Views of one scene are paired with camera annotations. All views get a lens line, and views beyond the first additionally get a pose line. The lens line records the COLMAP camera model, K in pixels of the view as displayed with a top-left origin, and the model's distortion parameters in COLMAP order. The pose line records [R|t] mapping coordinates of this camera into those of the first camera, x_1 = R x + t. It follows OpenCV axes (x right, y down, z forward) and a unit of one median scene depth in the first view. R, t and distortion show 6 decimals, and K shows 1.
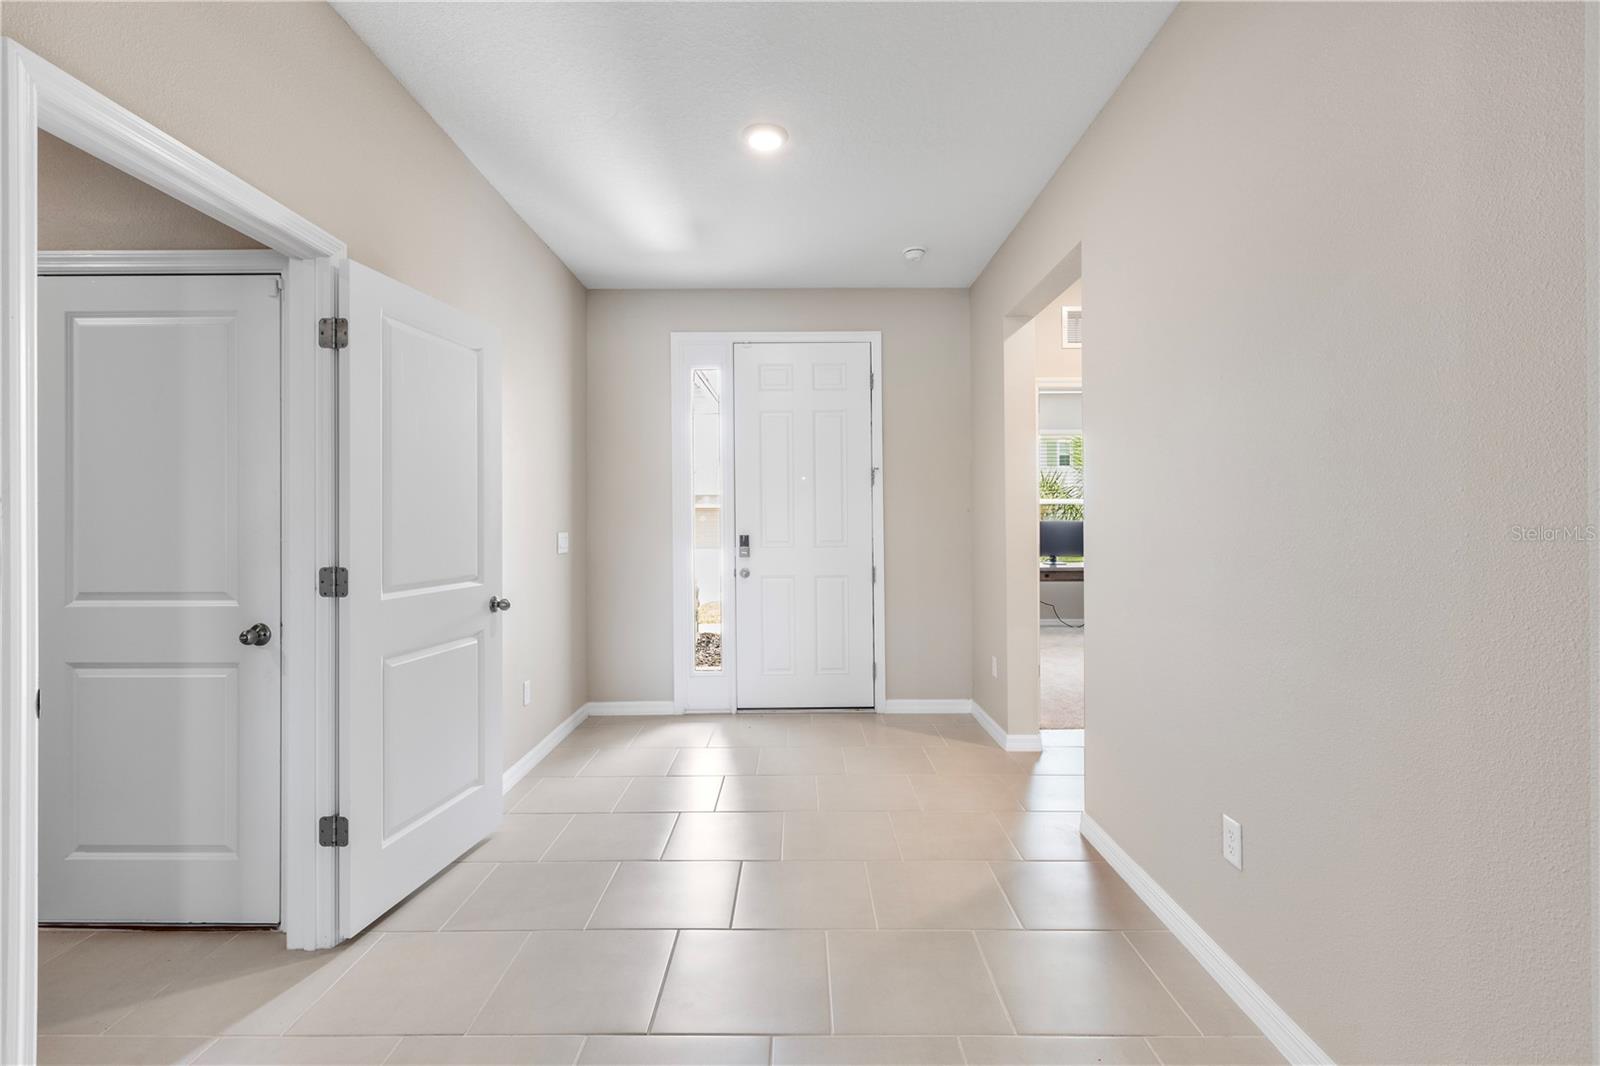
lens RADIAL K [[720.3, 0, 801.3], [0, 720.3, 526.5], [0, 0, 1]] dist [0.003651, -0.000535]
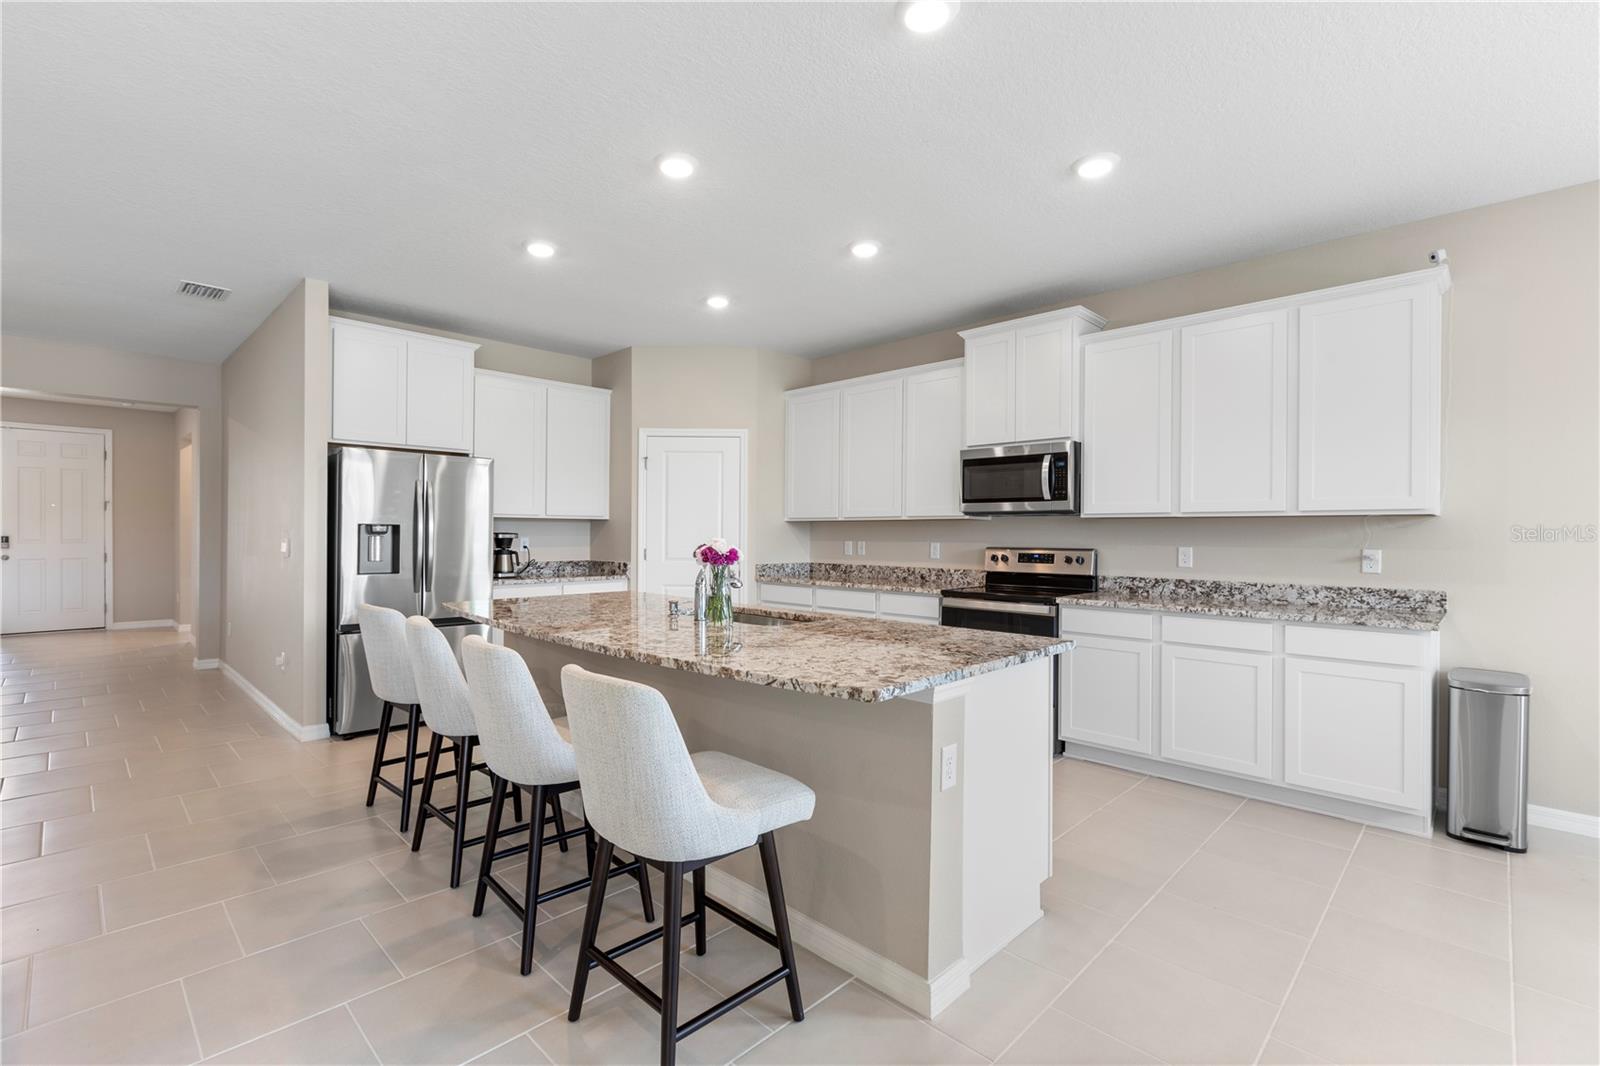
lens RADIAL K [[720.3, 0, 793.6], [0, 720.3, 529.6], [0, 0, 1]] dist [0.003651, -0.000535]
pose [[0.683060, 0.010171, 0.730291, -0.051905], [-0.000854, 0.999913, -0.013128, 0.017369], [-0.730362, 0.008343, 0.683010, -1.632143]]
